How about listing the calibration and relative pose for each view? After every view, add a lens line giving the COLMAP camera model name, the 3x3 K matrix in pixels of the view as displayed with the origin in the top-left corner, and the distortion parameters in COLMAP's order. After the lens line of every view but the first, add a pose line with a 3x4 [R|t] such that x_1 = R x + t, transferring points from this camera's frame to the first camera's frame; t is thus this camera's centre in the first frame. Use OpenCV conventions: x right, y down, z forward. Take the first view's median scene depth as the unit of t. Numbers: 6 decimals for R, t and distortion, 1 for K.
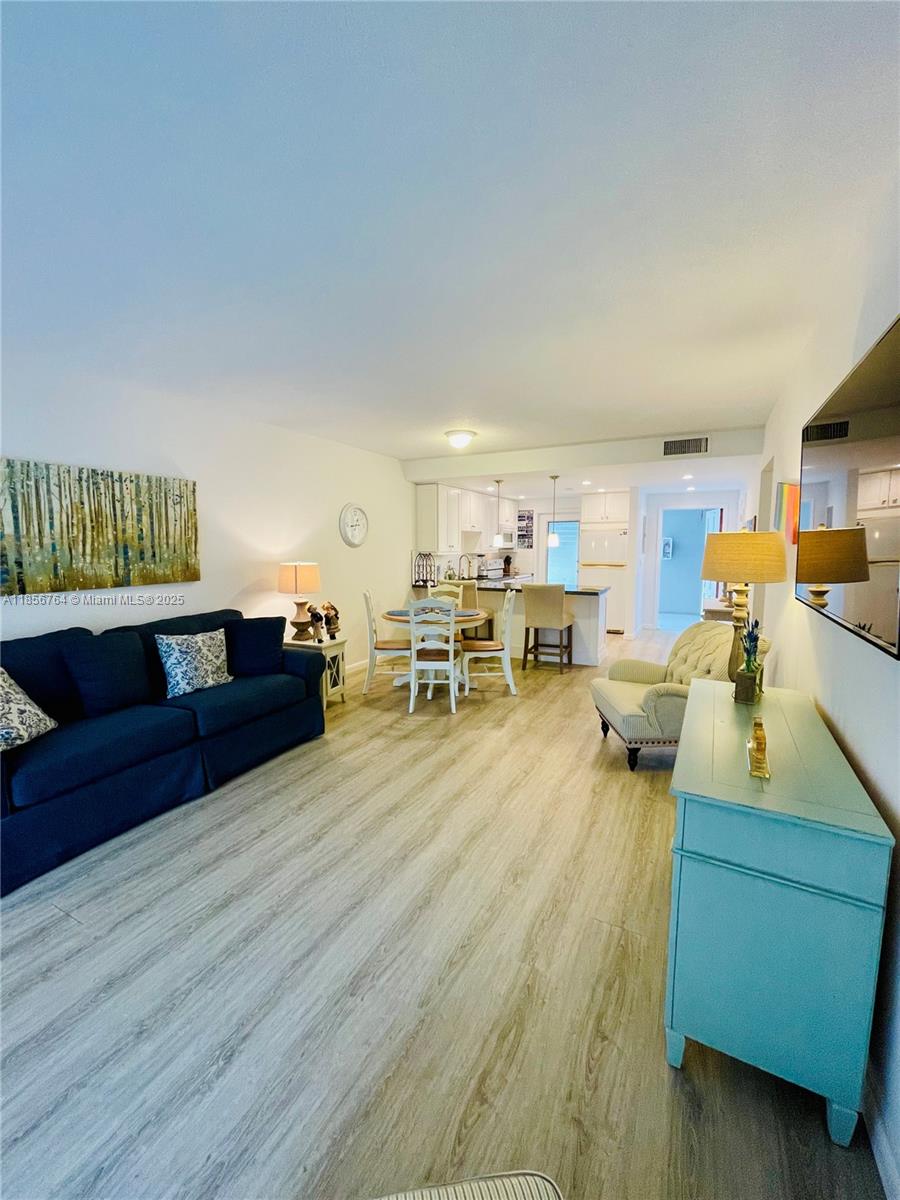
lens RADIAL K [[485.1, 0, 448.6], [0, 485.1, 592.6], [0, 0, 1]] dist [-0.015496, 0.000437]
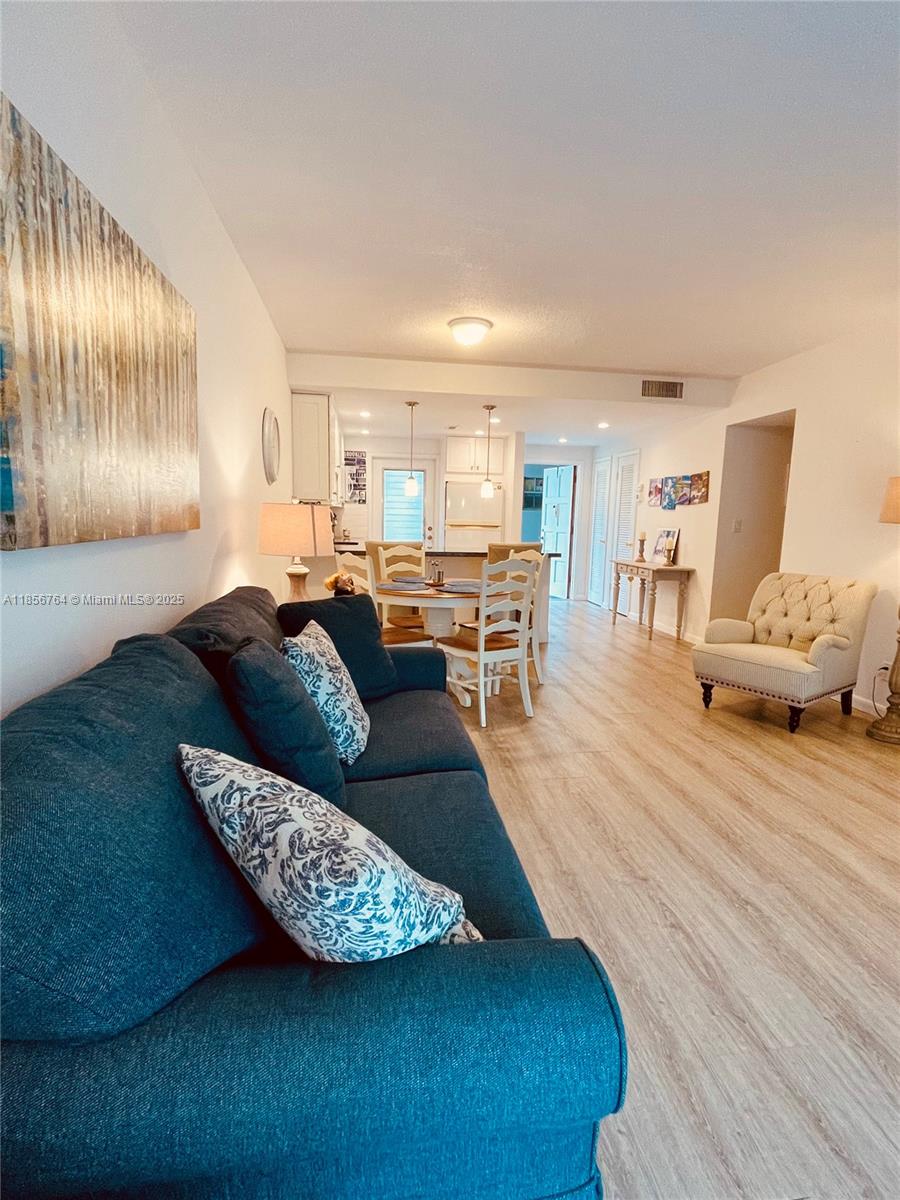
lens RADIAL K [[613.4, 0, 455.0], [0, 613.4, 609.2], [0, 0, 1]] dist [-0.003426, -0.000817]
pose [[0.804609, -0.068966, 0.589786, -0.667604], [0.033337, 0.996912, 0.071094, 0.019474], [-0.592868, -0.037541, 0.804424, 0.357338]]
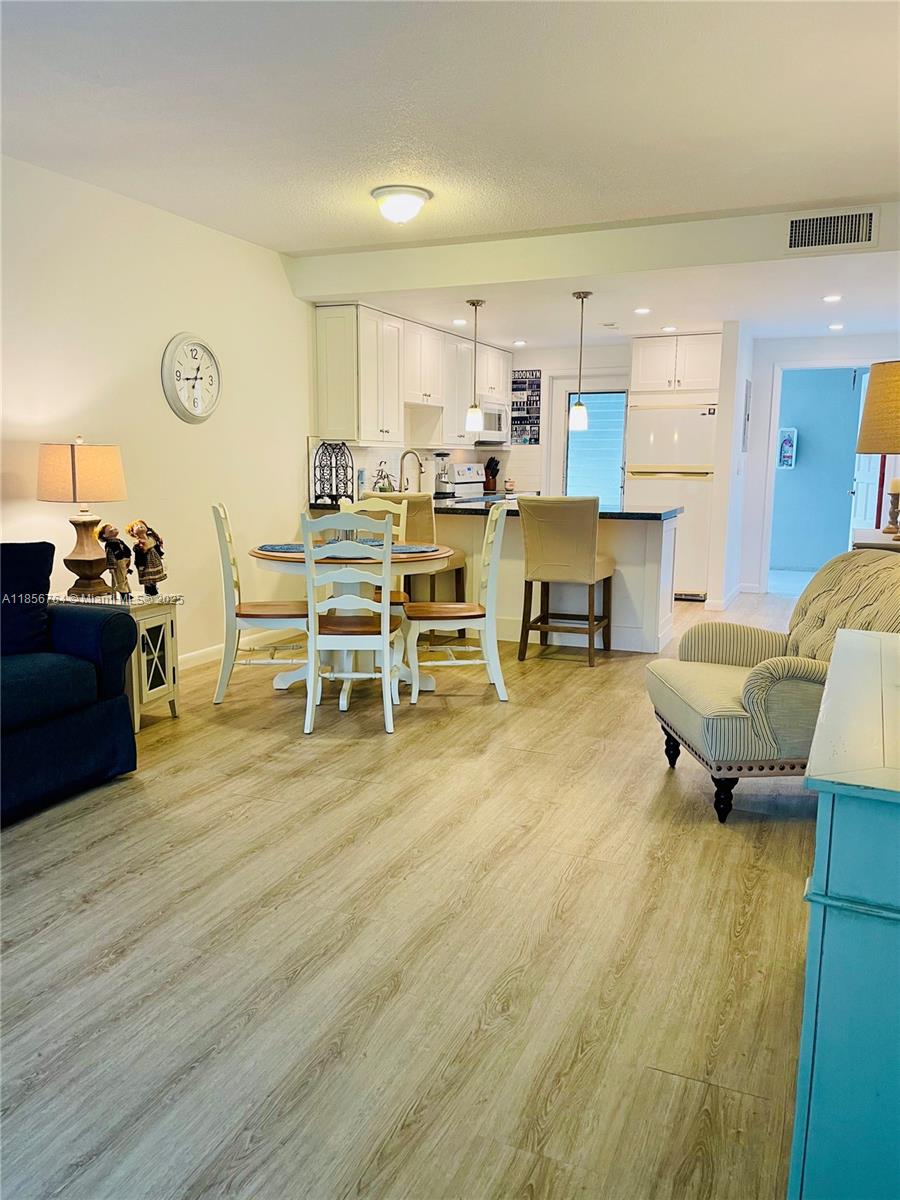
lens RADIAL K [[909.6, 0, 451.0], [0, 909.6, 594.2], [0, 0, 1]] dist [0.051289, -0.069294]
pose [[0.997054, -0.001782, 0.076684, 0.001676], [-0.002150, 0.998688, 0.051159, 0.052377], [-0.076674, -0.051173, 0.995742, 0.019338]]
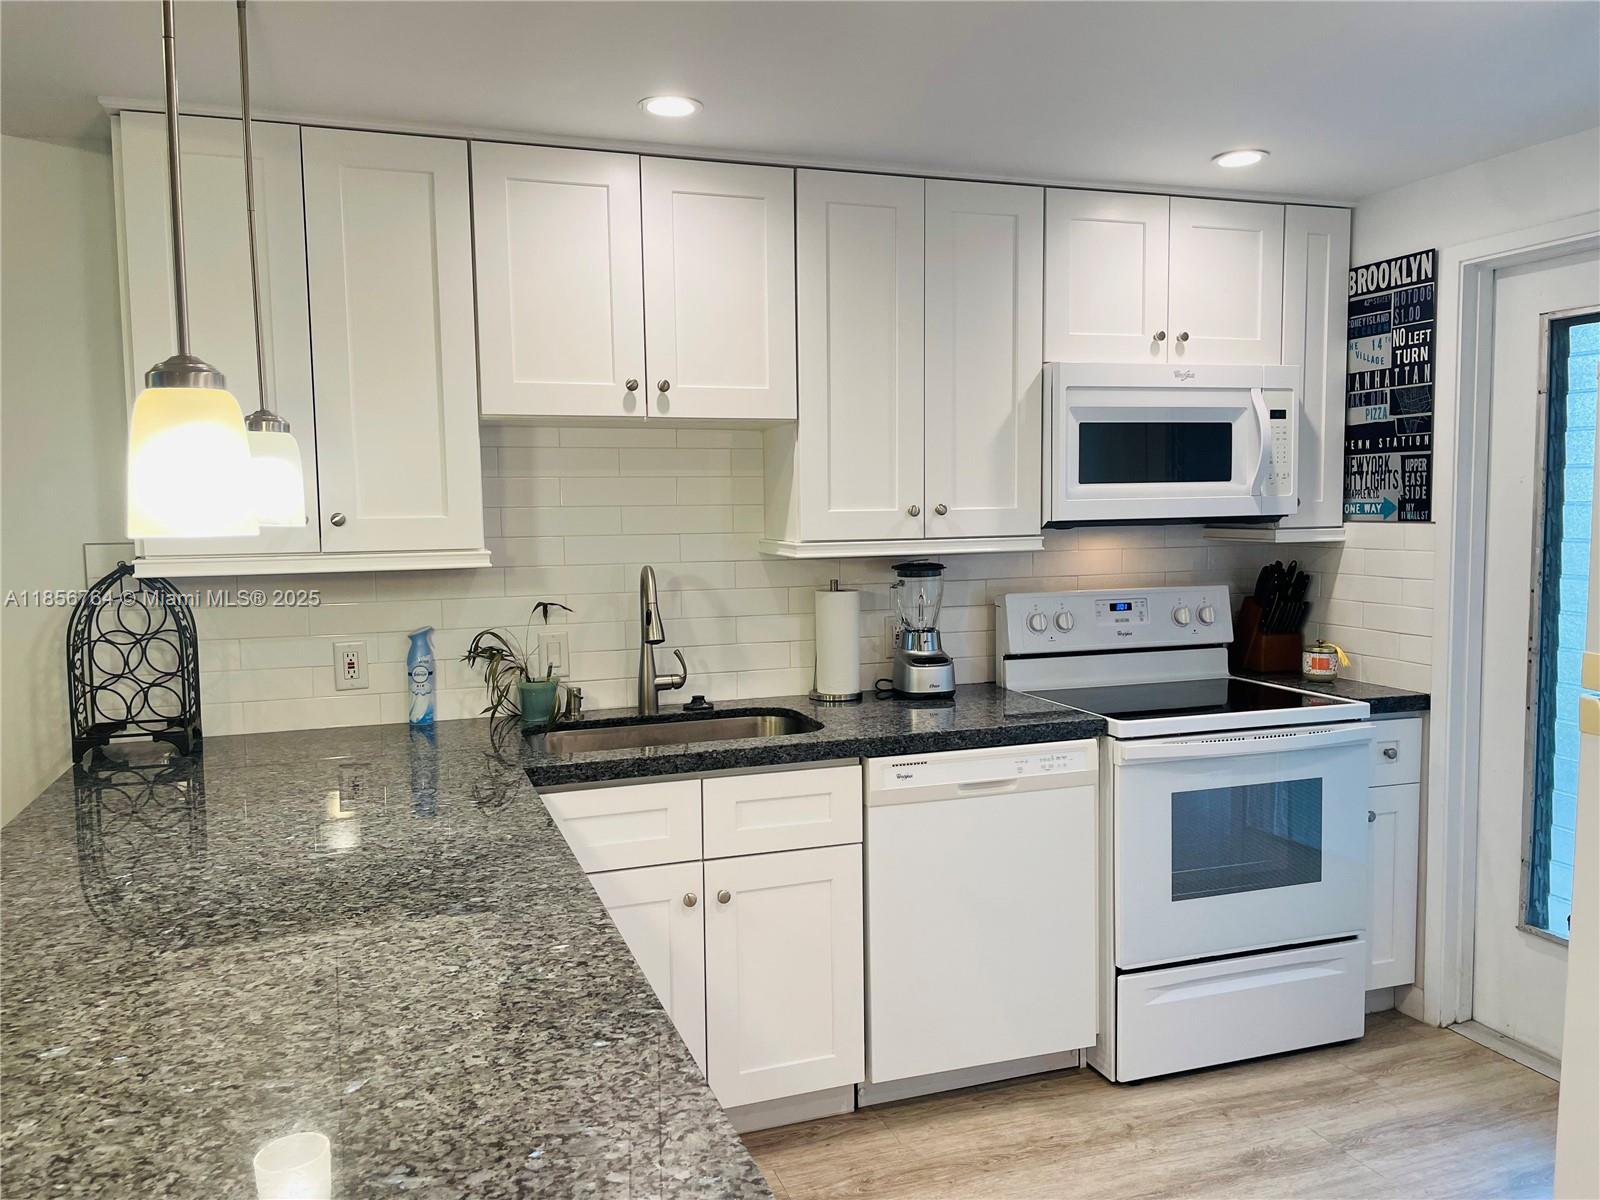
lens RADIAL K [[1212.9, 0, 797.9], [0, 1212.9, 587.7], [0, 0, 1]] dist [0.051289, -0.069294]
pose [[0.733630, 0.042368, -0.678228, 0.661768], [-0.055132, 0.998475, 0.002739, -0.144363], [0.677310, 0.035383, 0.734847, 1.428425]]
